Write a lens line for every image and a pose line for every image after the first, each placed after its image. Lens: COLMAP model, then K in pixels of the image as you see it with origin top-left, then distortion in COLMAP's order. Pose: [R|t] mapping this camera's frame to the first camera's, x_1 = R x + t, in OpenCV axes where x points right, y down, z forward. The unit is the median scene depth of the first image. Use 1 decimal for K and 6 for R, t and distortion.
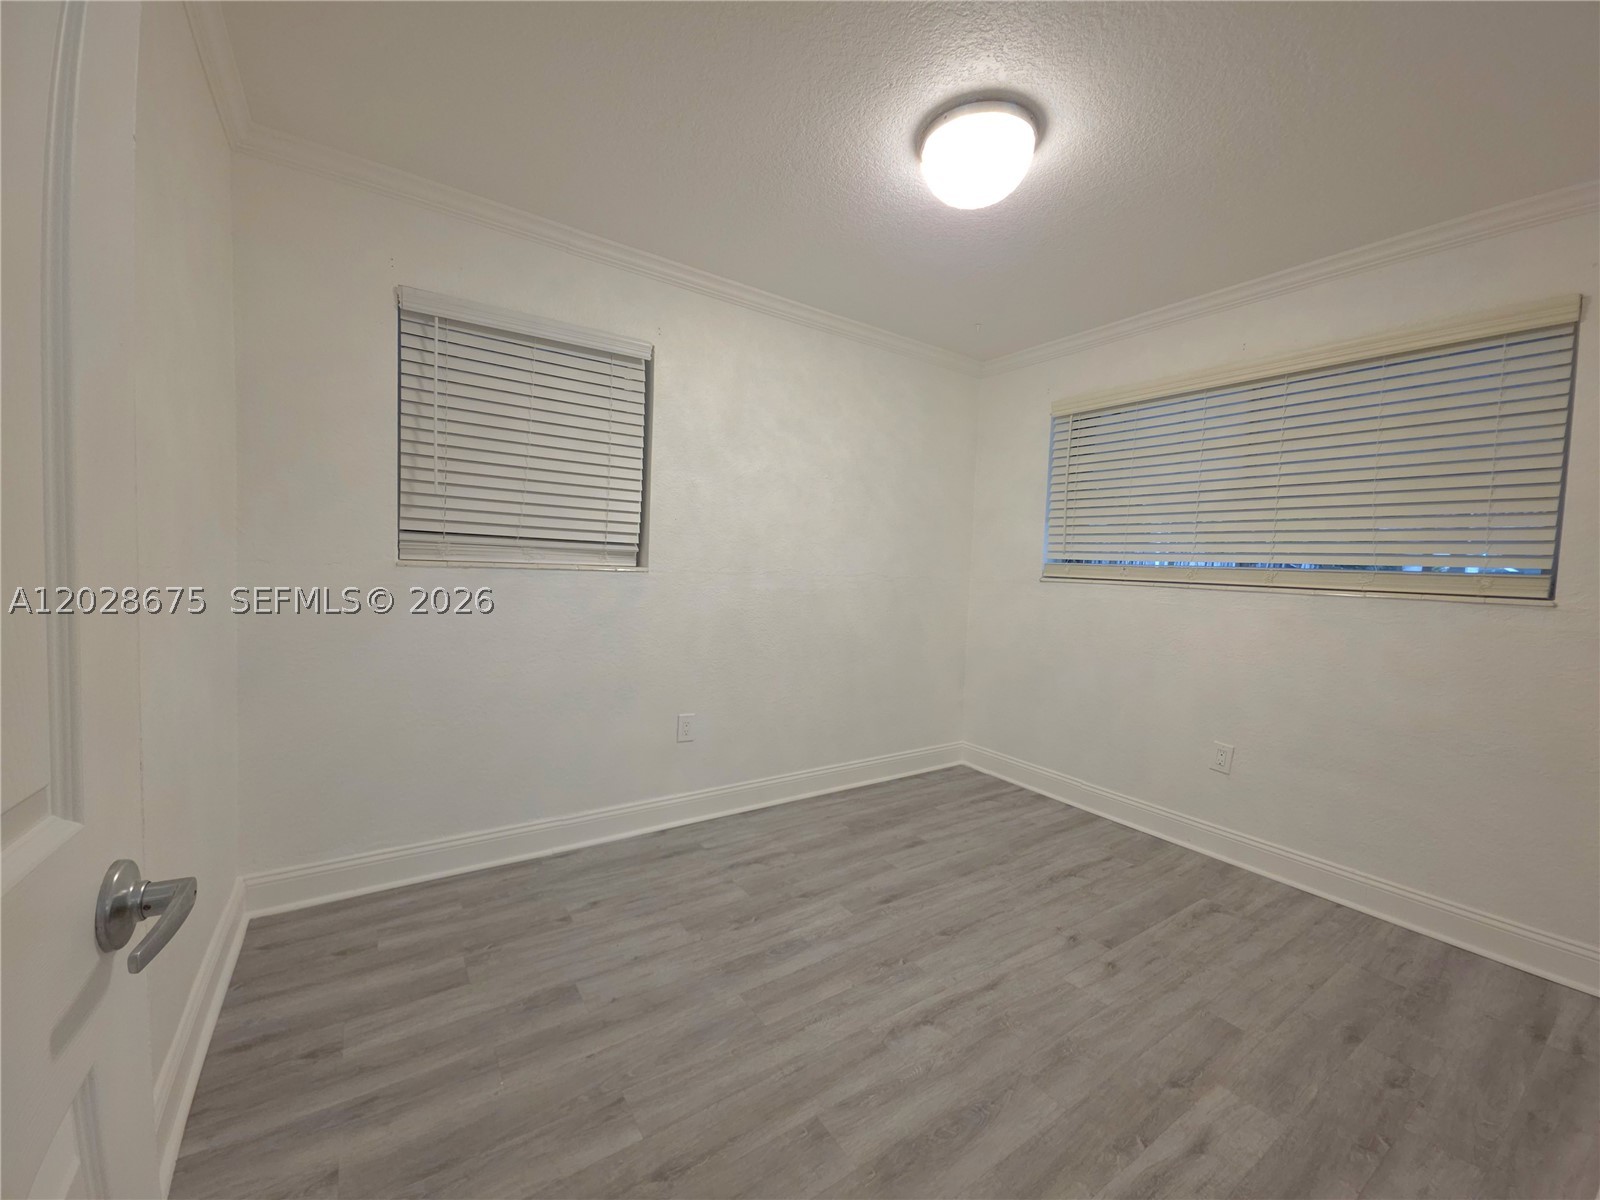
lens RADIAL K [[633.6, 0, 806.1], [0, 633.6, 601.0], [0, 0, 1]] dist [0.016851, -0.008491]
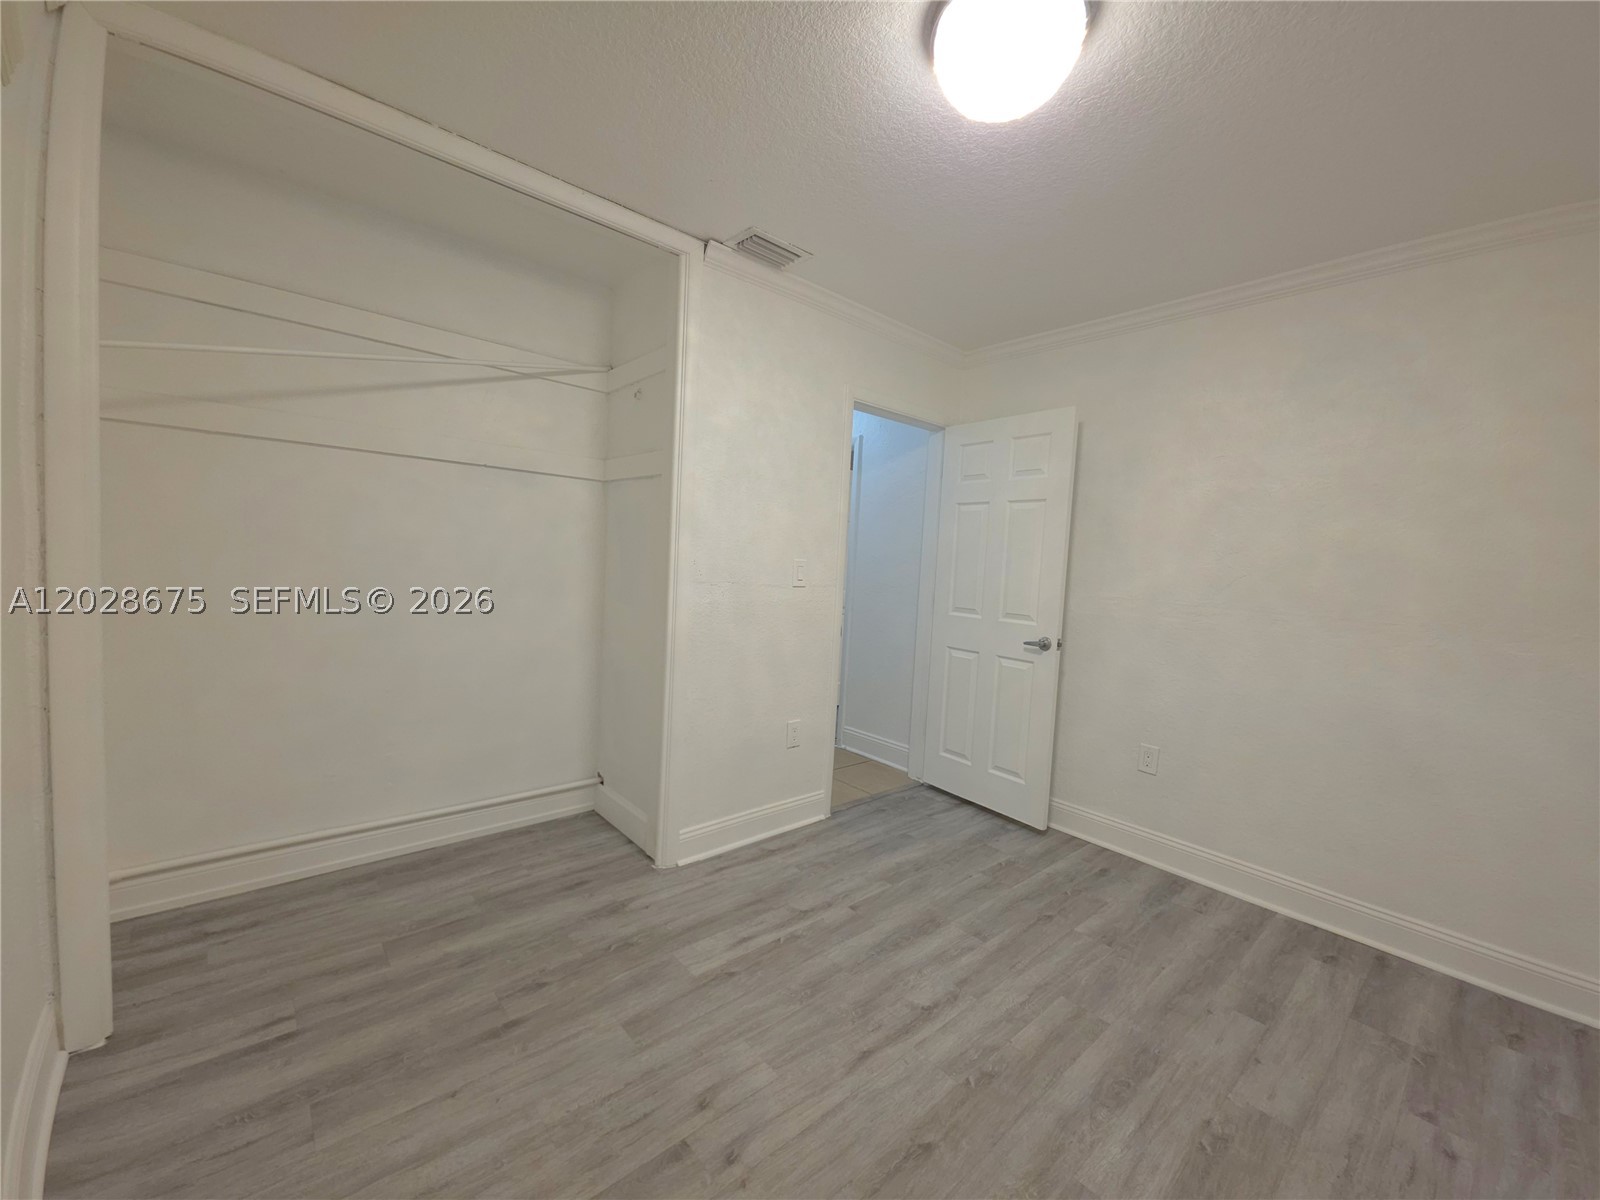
lens RADIAL K [[633.6, 0, 806.1], [0, 633.6, 601.0], [0, 0, 1]] dist [0.016851, -0.008491]
pose [[-0.987821, -0.084177, -0.130856, 0.475094], [-0.099922, 0.987875, 0.118822, -0.101781], [0.119267, 0.130450, -0.984255, 1.564160]]
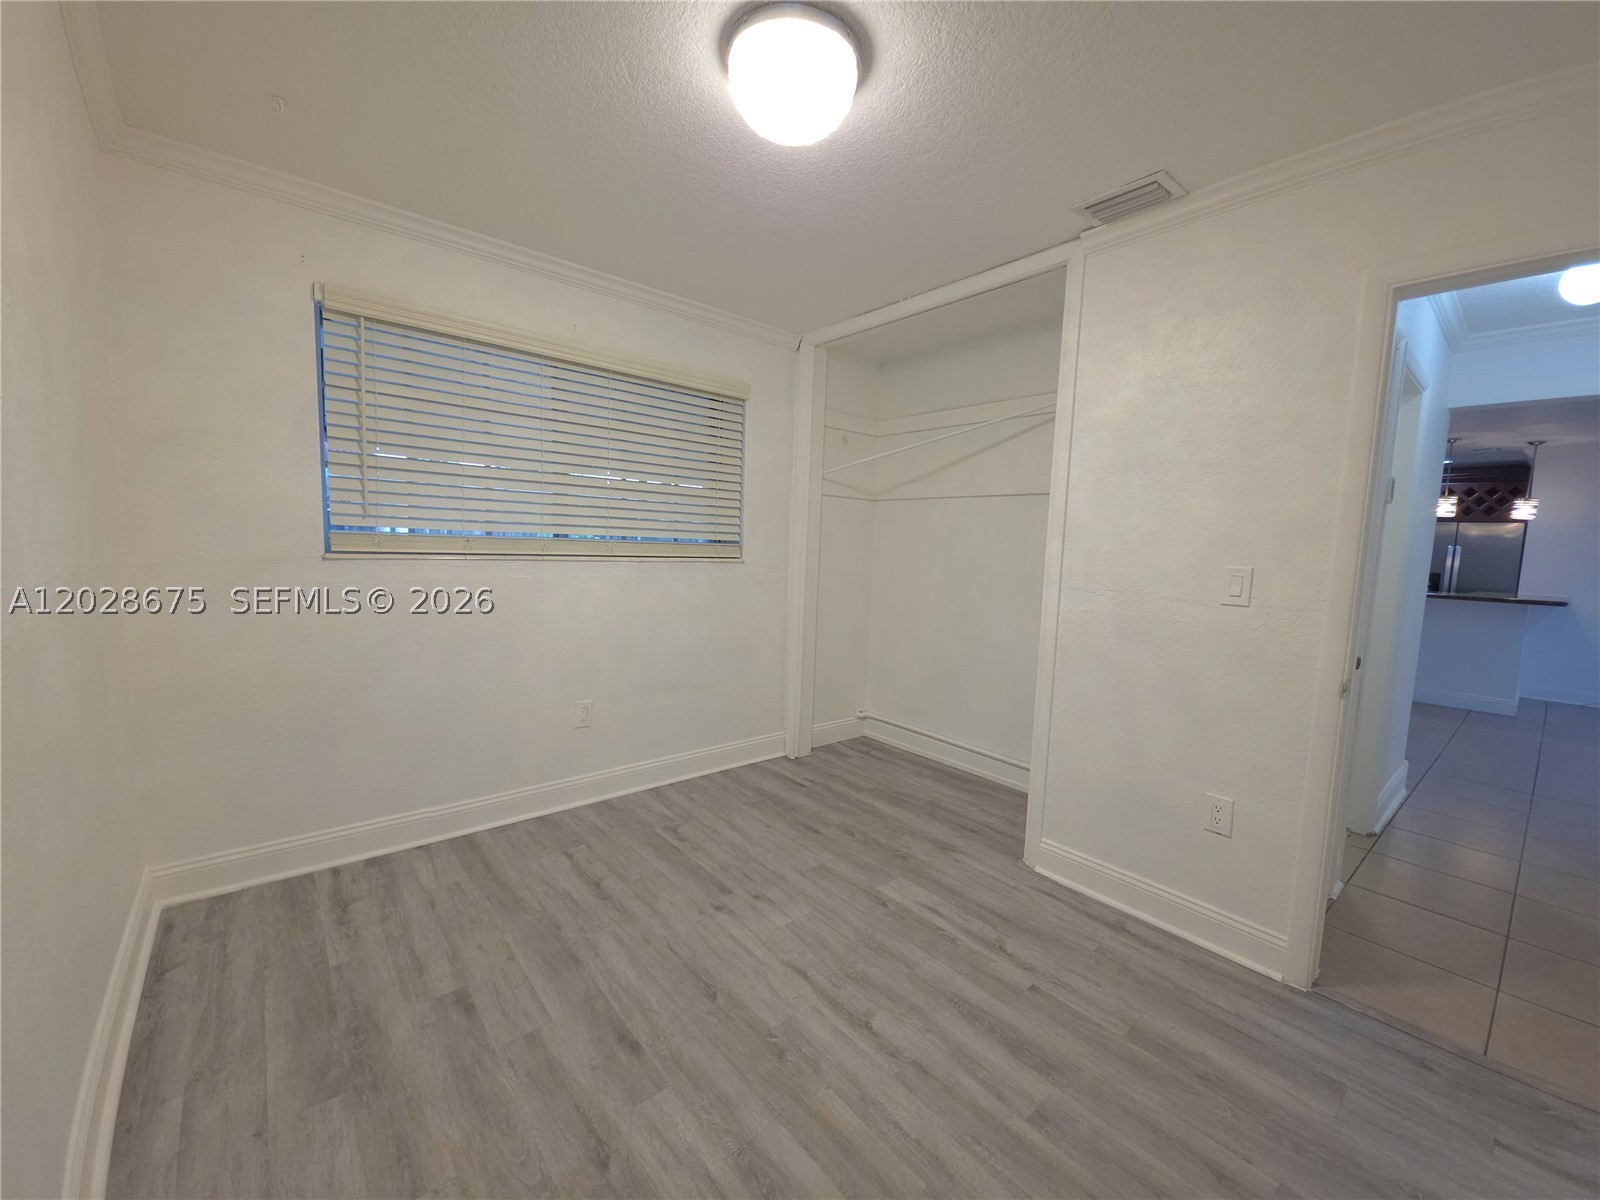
lens RADIAL K [[633.6, 0, 806.1], [0, 633.6, 601.0], [0, 0, 1]] dist [0.016851, -0.008491]
pose [[-0.103264, -0.136435, 0.985252, -0.565280], [0.016830, 0.990166, 0.138879, -0.118185], [-0.994512, 0.030923, -0.099952, 0.946667]]
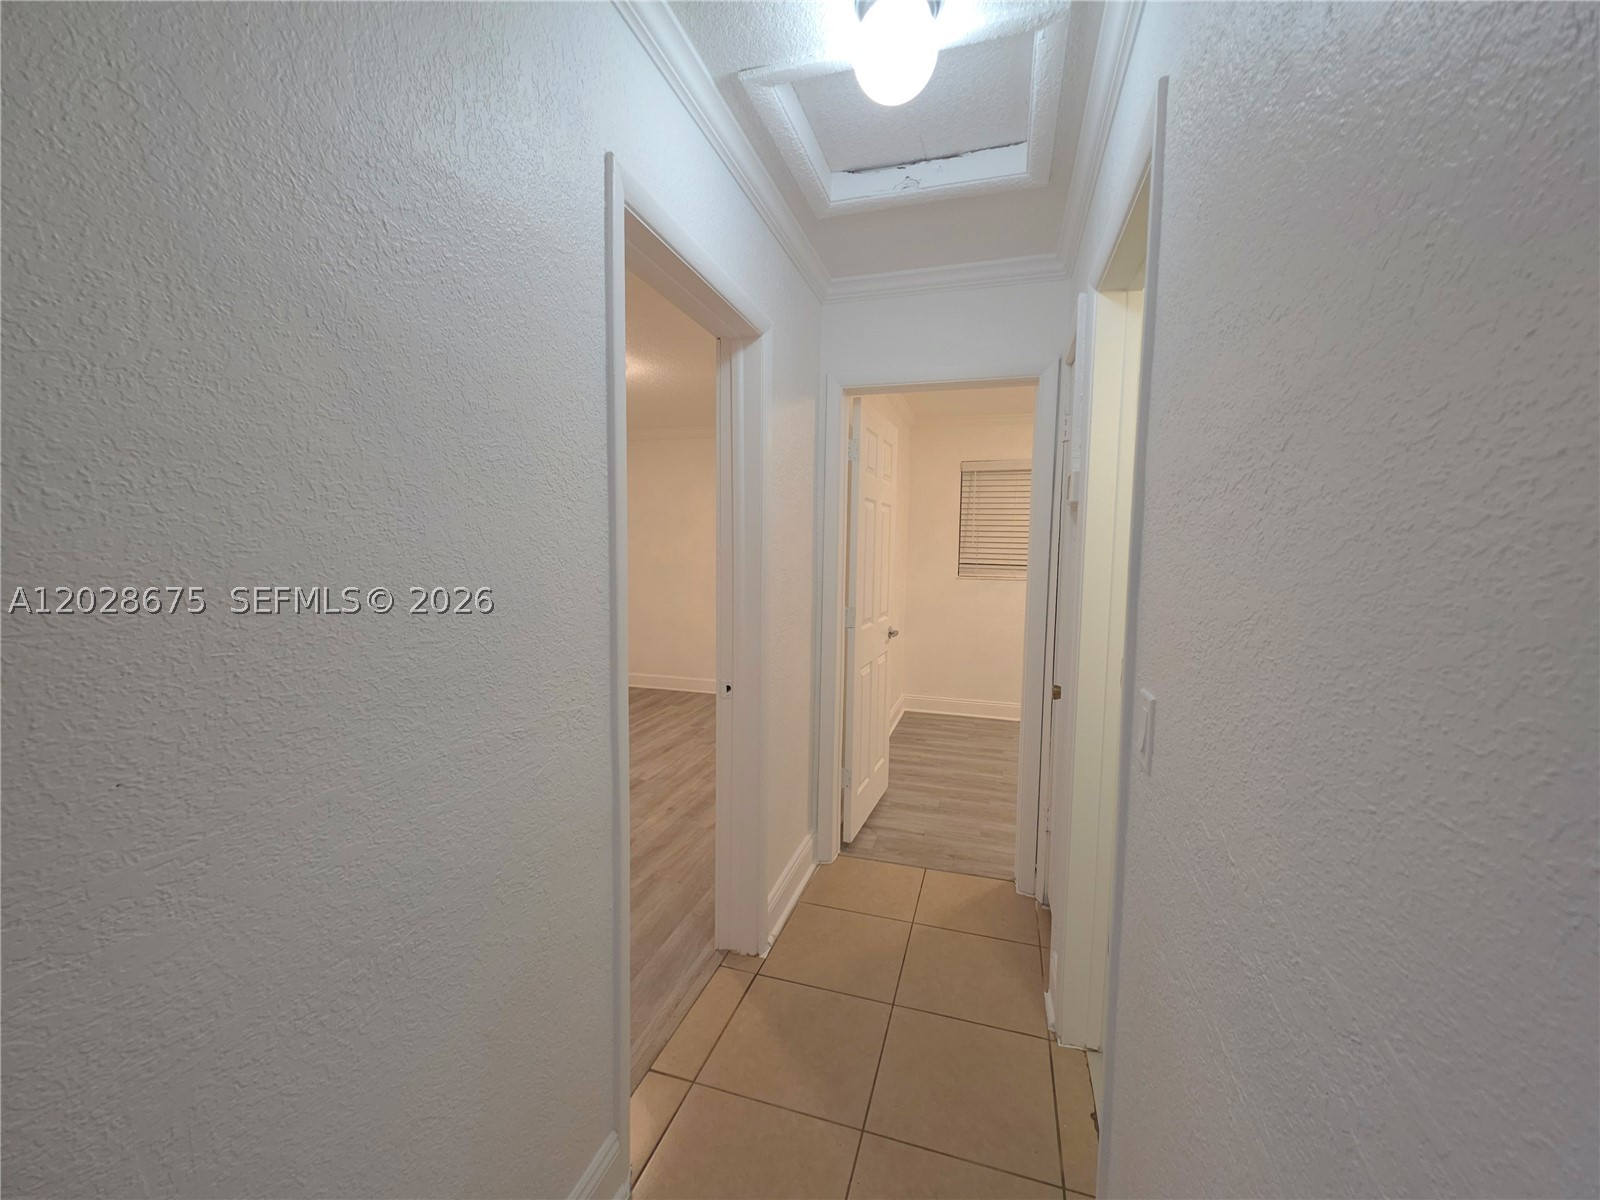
lens RADIAL K [[633.6, 0, 806.1], [0, 633.6, 601.0], [0, 0, 1]] dist [0.016851, -0.008491]
pose [[0.630550, 0.036152, -0.775306, 0.885123], [-0.035398, 0.999215, 0.017804, 0.006183], [0.775341, 0.016218, 0.631334, -0.977127]]
